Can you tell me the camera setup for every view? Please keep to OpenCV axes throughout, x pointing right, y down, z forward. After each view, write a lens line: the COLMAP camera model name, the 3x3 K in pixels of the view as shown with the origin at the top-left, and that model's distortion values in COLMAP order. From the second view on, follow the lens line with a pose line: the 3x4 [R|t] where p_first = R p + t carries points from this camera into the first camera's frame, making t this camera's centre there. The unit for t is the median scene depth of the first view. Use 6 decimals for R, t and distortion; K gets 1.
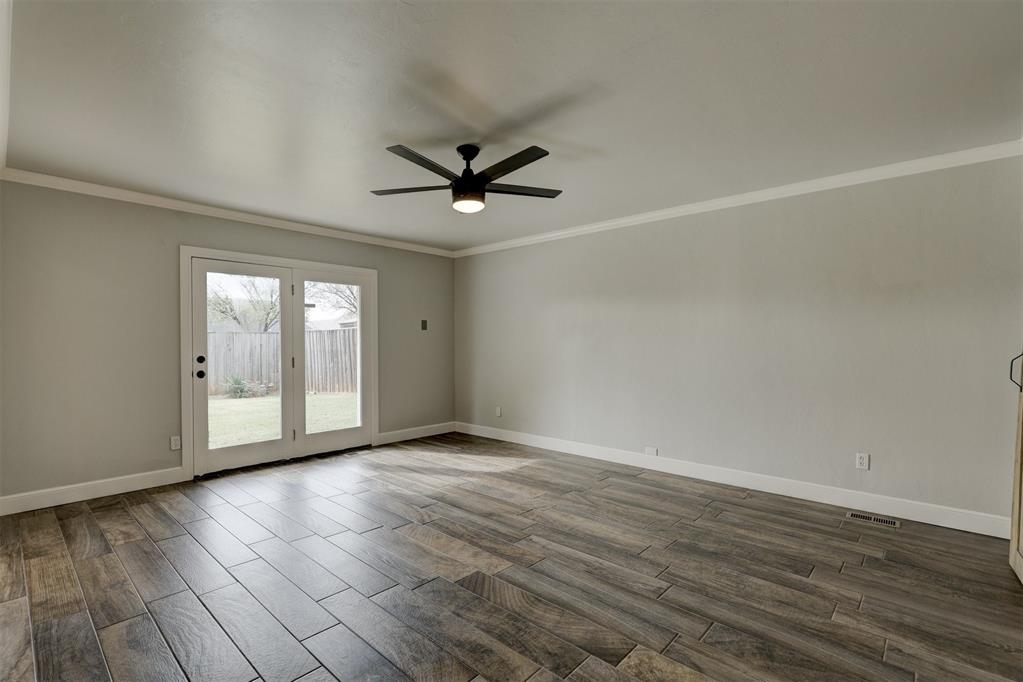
lens RADIAL K [[473.2, 0, 507.4], [0, 473.2, 341.1], [0, 0, 1]] dist [0.001179, 0.000197]
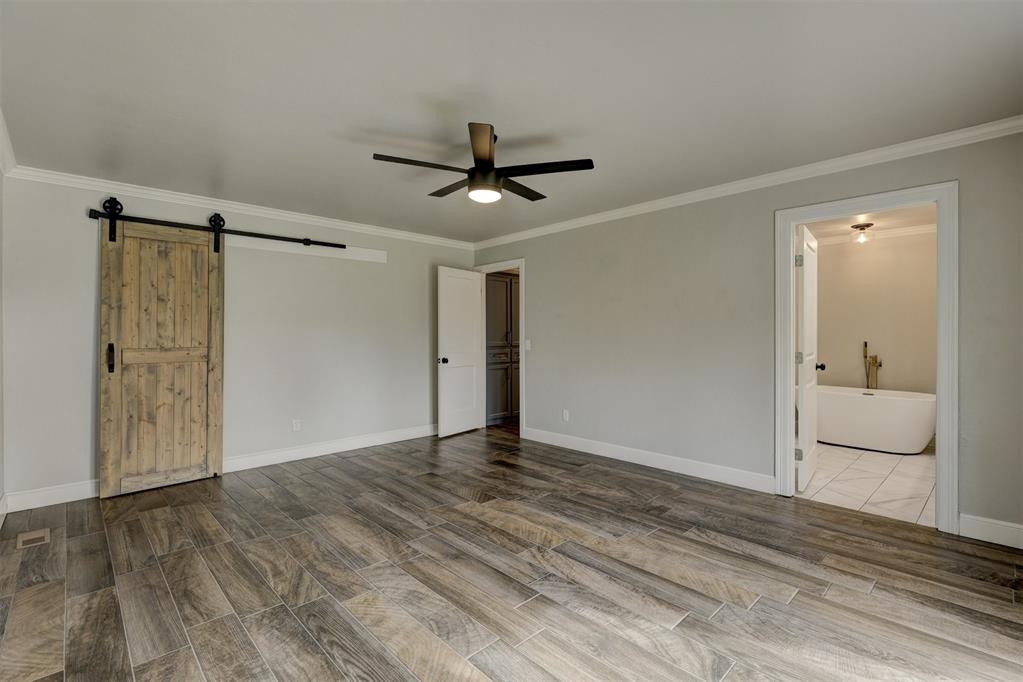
lens RADIAL K [[473.2, 0, 507.4], [0, 473.2, 341.1], [0, 0, 1]] dist [0.001179, 0.000197]
pose [[-0.997348, 0.004740, 0.072630, -0.184540], [0.005103, 0.999975, 0.004825, 0.007185], [-0.072605, 0.005183, -0.997347, 1.842720]]
